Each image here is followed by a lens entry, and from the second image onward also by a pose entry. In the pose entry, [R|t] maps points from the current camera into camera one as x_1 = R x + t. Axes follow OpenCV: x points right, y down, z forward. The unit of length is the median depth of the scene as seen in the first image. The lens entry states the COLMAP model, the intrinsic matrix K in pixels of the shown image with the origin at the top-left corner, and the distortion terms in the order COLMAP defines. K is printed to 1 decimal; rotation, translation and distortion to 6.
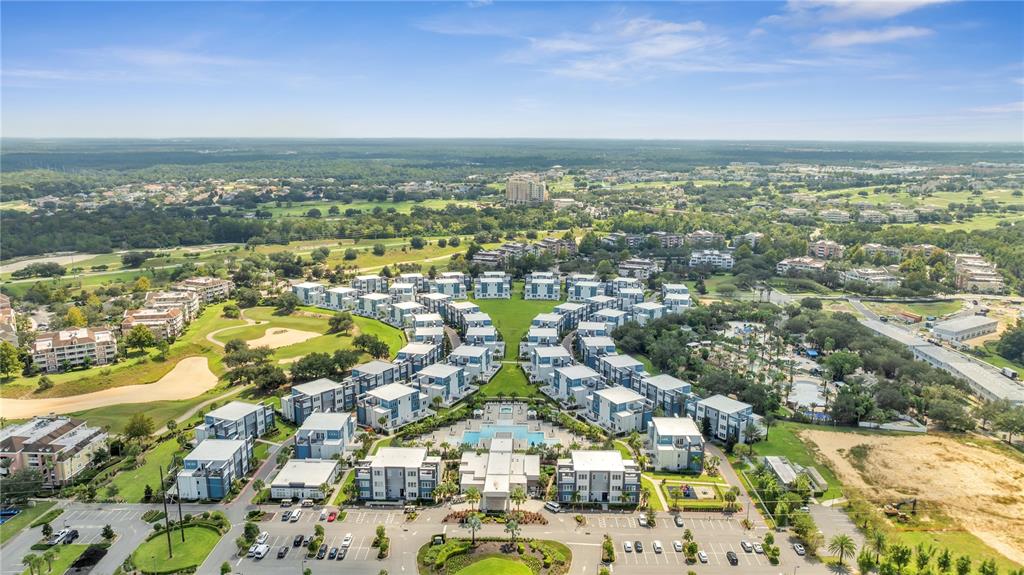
lens RADIAL K [[715.0, 0, 513.8], [0, 715.0, 284.0], [0, 0, 1]] dist [-0.058569, 0.066027]
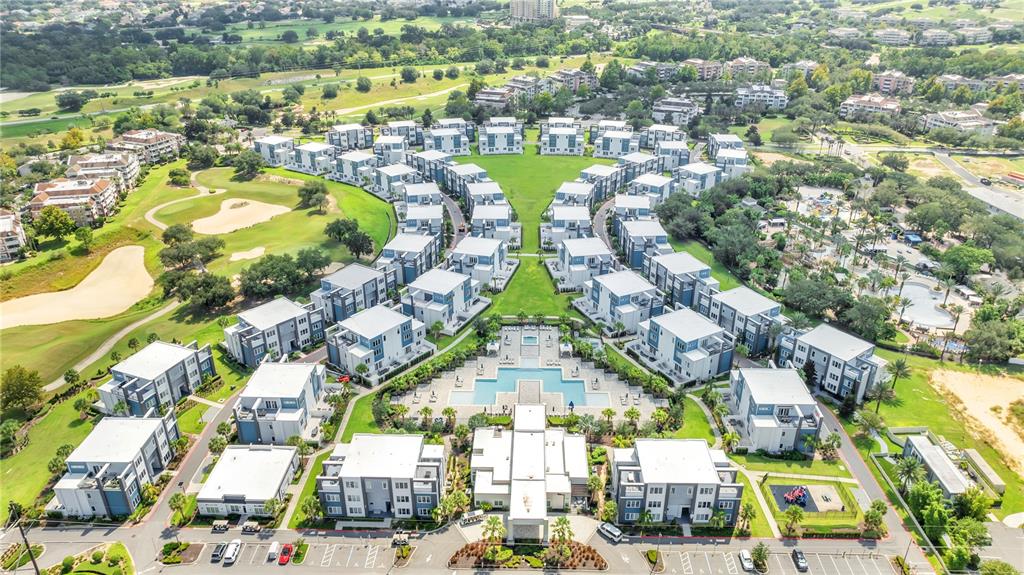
lens RADIAL K [[715.0, 0, 513.8], [0, 715.0, 284.0], [0, 0, 1]] dist [-0.058569, 0.066027]
pose [[0.999982, -0.005870, -0.001496, -0.018088], [0.006058, 0.968883, 0.247446, -0.043469], [-0.000003, -0.247451, 0.968900, 0.204033]]
